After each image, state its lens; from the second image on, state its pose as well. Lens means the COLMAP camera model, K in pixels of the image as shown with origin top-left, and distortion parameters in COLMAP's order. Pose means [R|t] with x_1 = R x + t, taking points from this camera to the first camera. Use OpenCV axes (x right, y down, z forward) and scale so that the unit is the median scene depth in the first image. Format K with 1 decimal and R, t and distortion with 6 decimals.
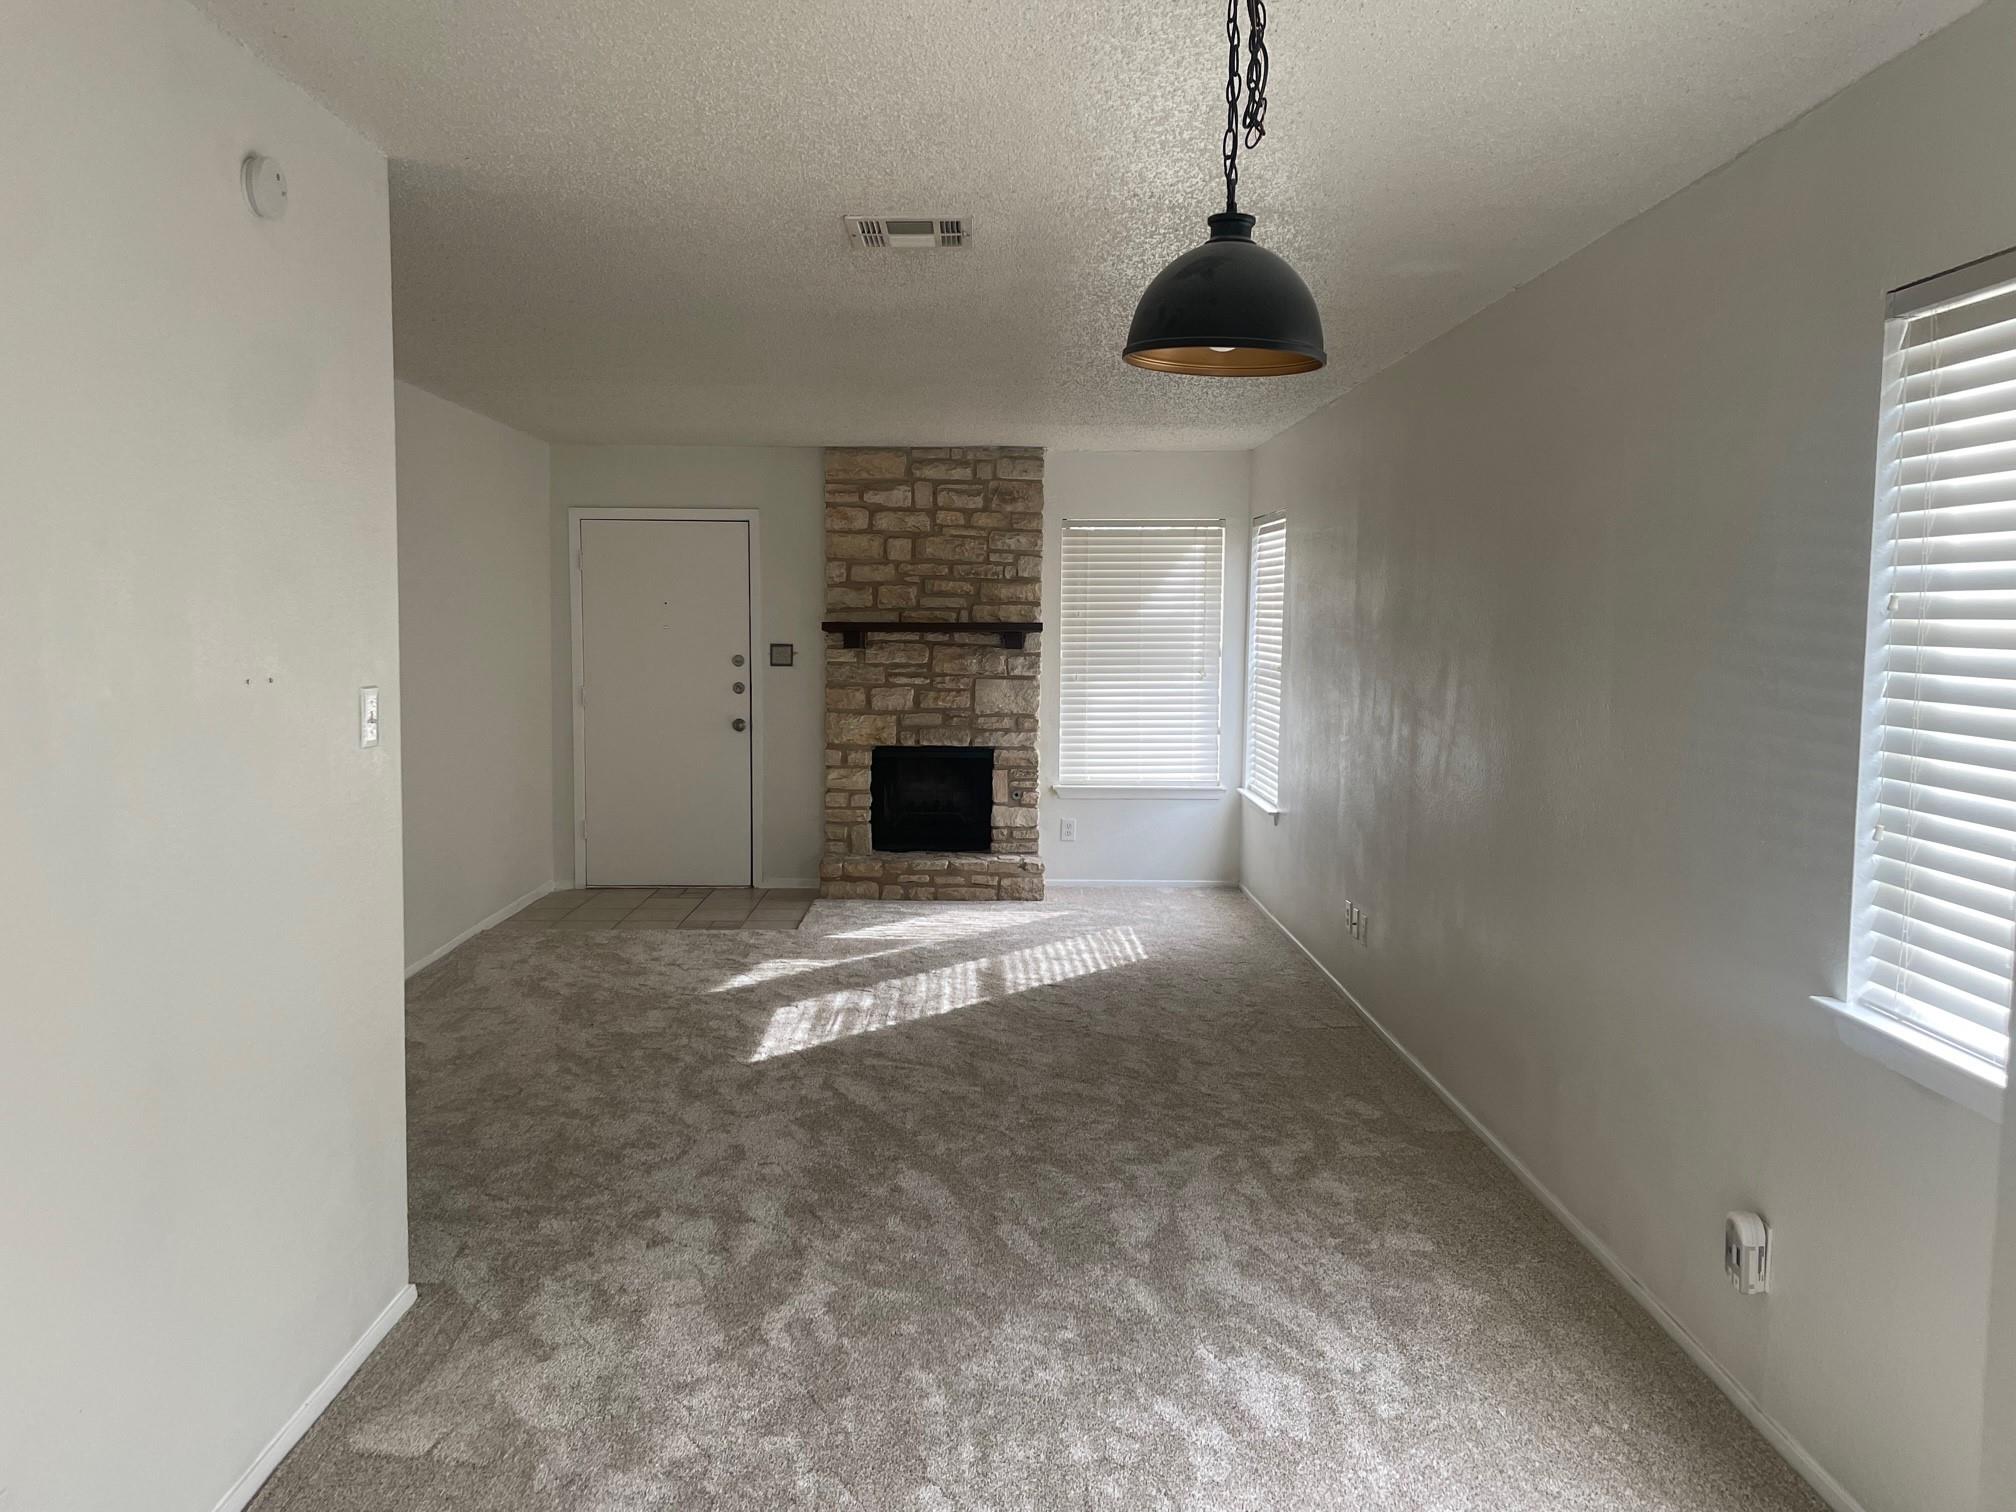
lens RADIAL K [[1537.3, 0, 1005.8], [0, 1537.3, 746.6], [0, 0, 1]] dist [0.015706, -0.001521]
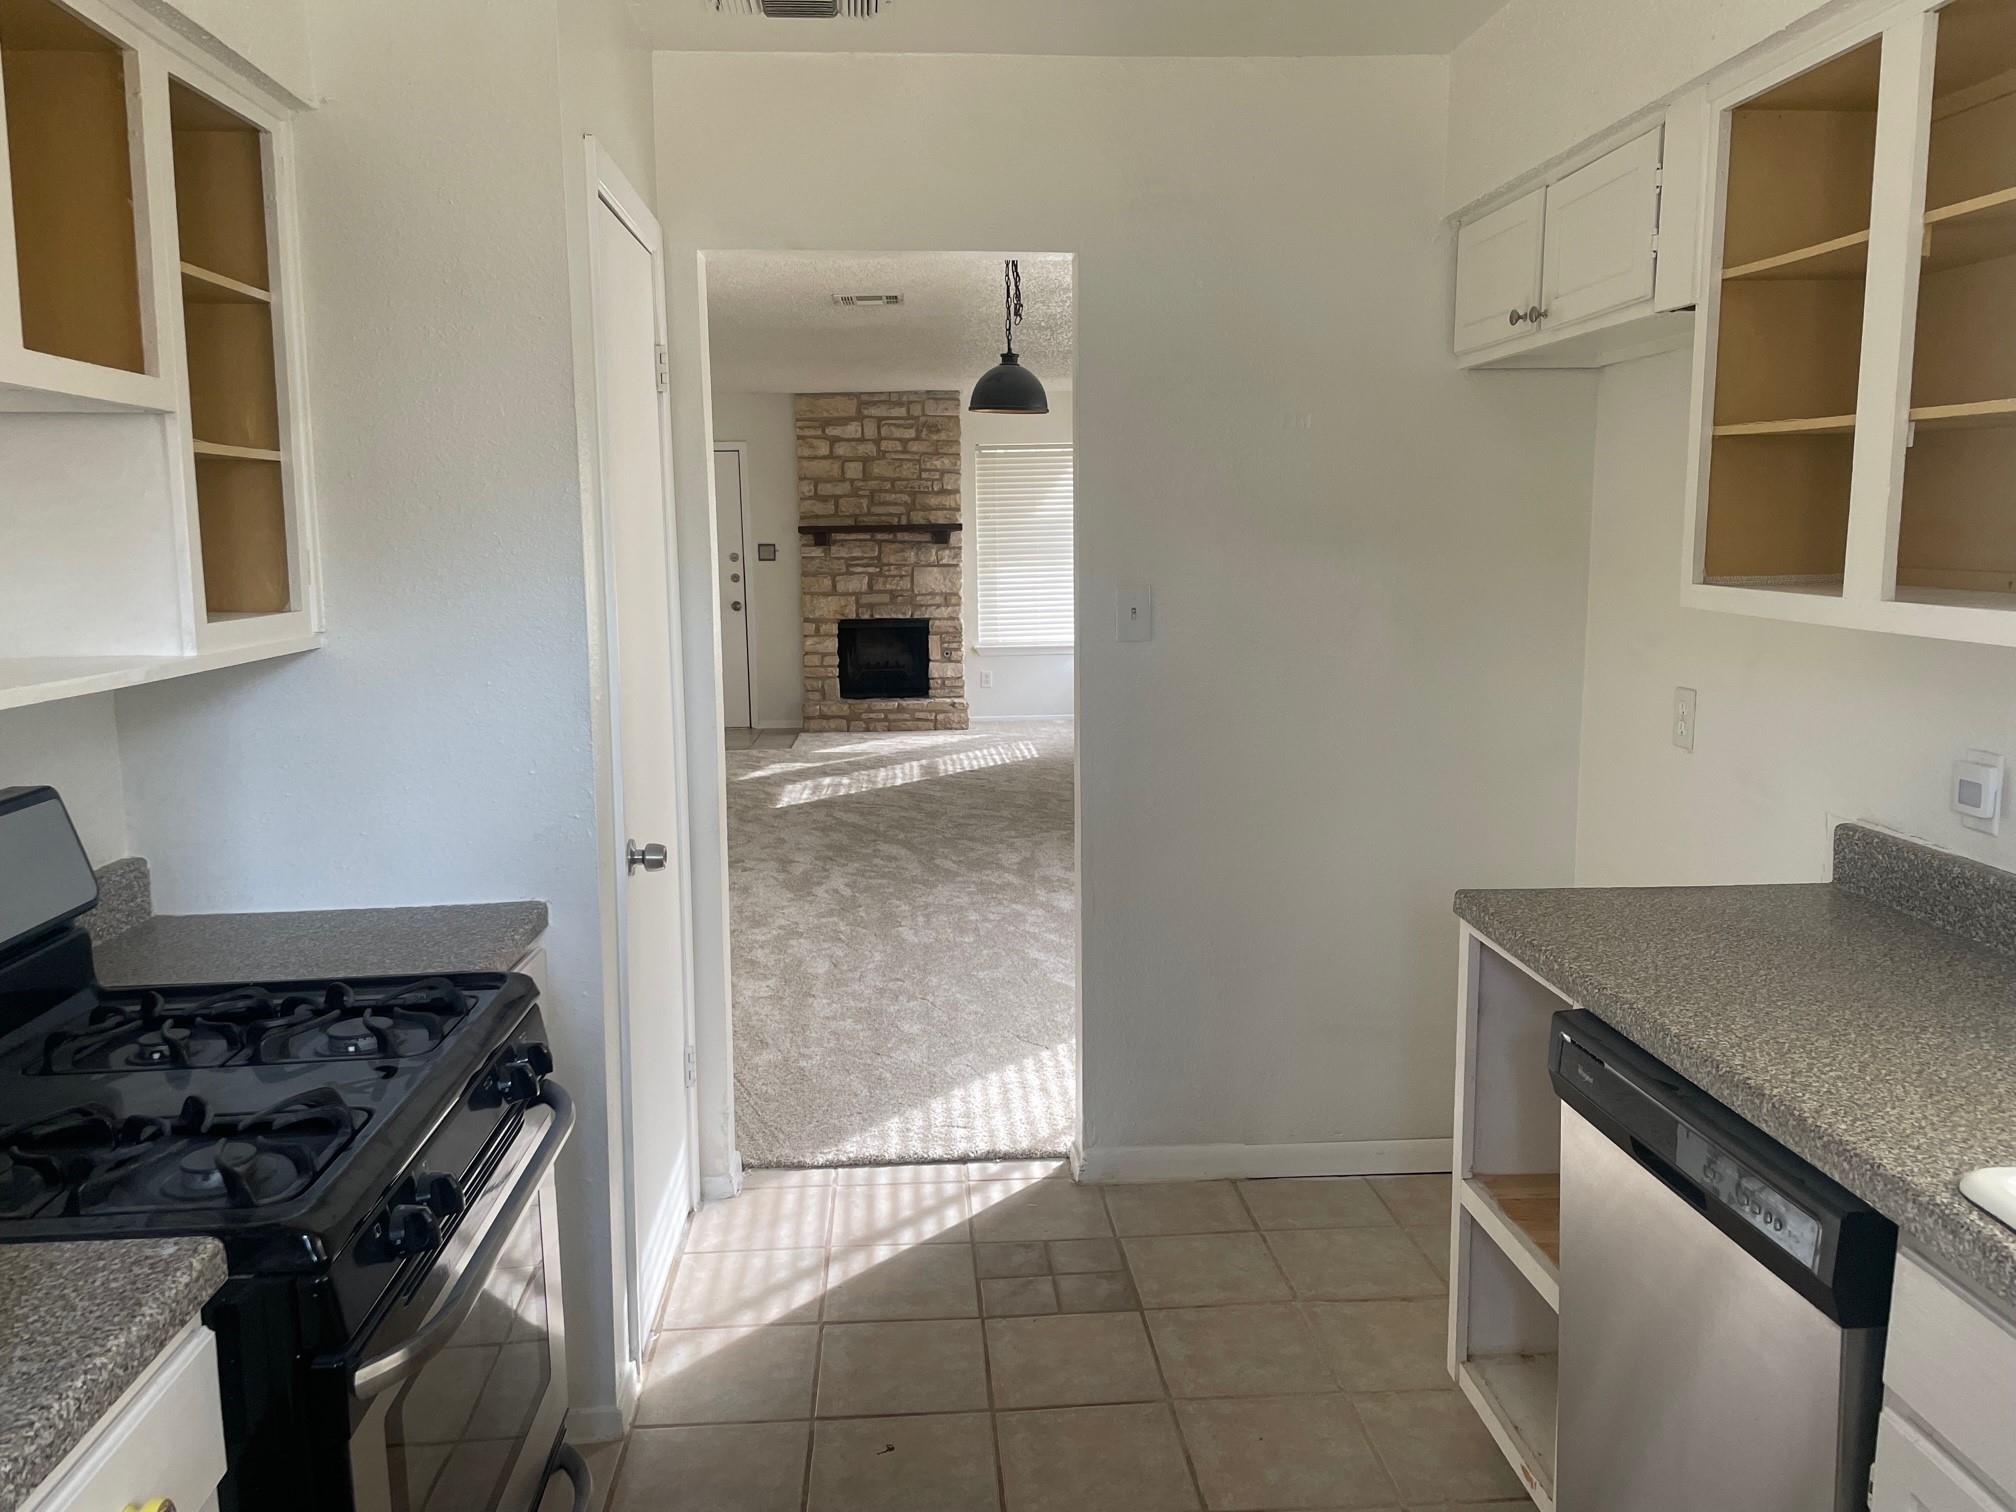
lens RADIAL K [[1537.3, 0, 1010.8], [0, 1537.3, 761.7], [0, 0, 1]] dist [0.015706, -0.001521]
pose [[0.998825, -0.027406, 0.039973, 0.006826], [0.024512, 0.997163, 0.071169, 0.032368], [-0.041810, -0.070105, 0.996663, -0.356596]]
